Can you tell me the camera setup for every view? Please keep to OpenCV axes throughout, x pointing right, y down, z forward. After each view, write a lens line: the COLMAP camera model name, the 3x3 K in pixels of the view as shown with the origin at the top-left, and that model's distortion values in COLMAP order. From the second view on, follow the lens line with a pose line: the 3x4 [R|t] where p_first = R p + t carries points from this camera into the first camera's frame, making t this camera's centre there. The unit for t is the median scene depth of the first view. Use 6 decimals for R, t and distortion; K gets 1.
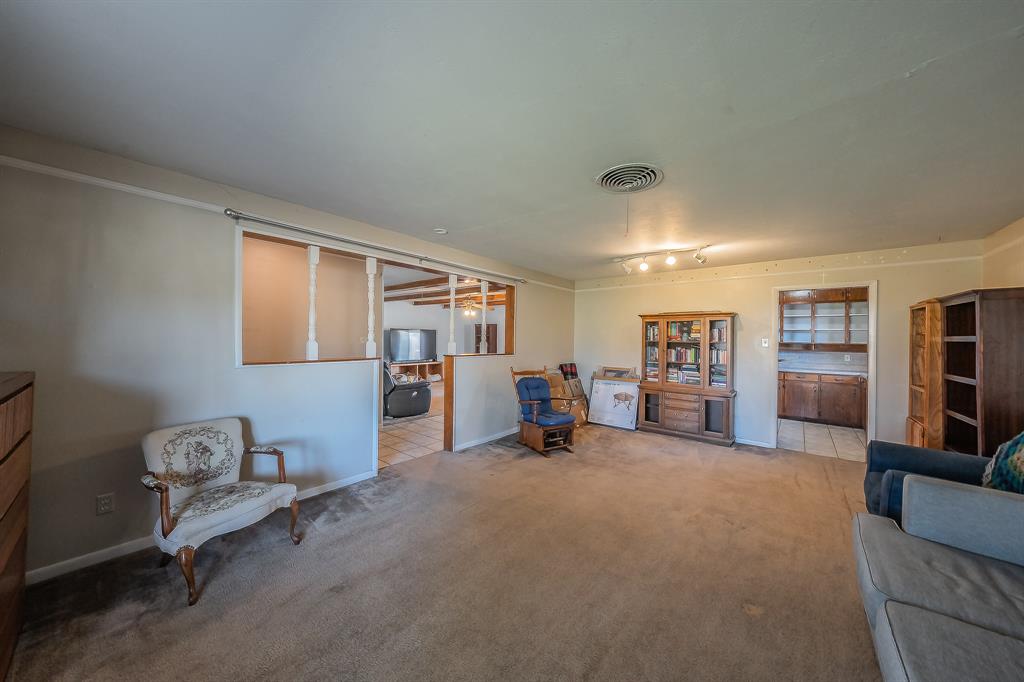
lens RADIAL K [[347.0, 0, 512.8], [0, 347.0, 337.7], [0, 0, 1]] dist [-0.001204, -0.000140]
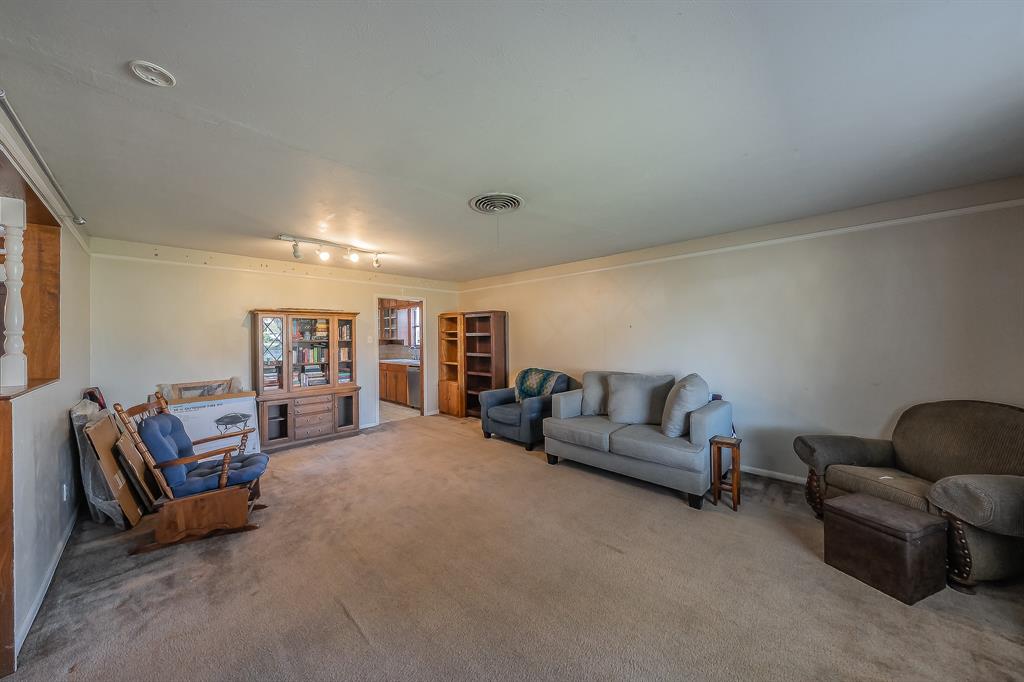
lens RADIAL K [[347.0, 0, 512.8], [0, 347.0, 337.7], [0, 0, 1]] dist [-0.001204, -0.000140]
pose [[0.076470, -0.019102, 0.996889, -0.402440], [0.014185, 0.999736, 0.018068, -0.006432], [-0.996971, 0.012759, 0.076721, 0.394858]]
